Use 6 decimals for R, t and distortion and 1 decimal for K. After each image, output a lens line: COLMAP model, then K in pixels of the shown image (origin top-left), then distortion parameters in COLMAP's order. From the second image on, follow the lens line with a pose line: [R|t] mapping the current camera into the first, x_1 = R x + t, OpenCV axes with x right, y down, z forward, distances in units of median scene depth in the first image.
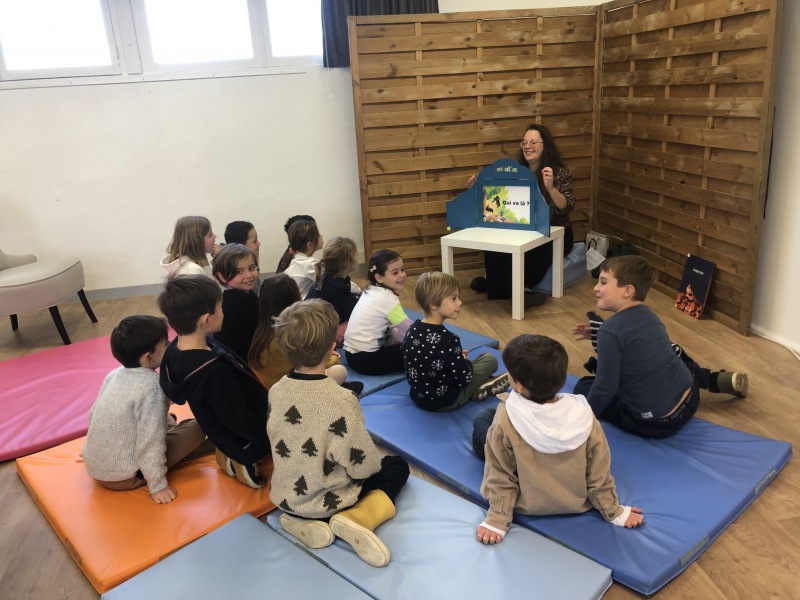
lens RADIAL K [[639.7, 0, 400.0], [0, 639.7, 300.0], [0, 0, 1]] dist [-0.001066, 0.005289]
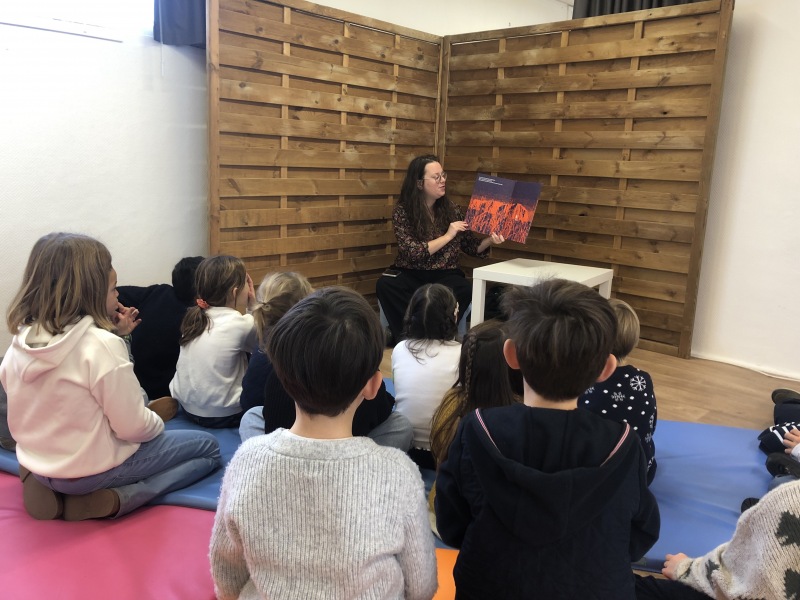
lens RADIAL K [[639.7, 0, 400.0], [0, 639.7, 300.0], [0, 0, 1]] dist [-0.001066, 0.005289]
pose [[0.799164, -0.039604, 0.599807, -0.331194], [0.104047, 0.991880, -0.073137, -0.007325], [-0.592040, 0.120856, 0.796795, 0.326468]]
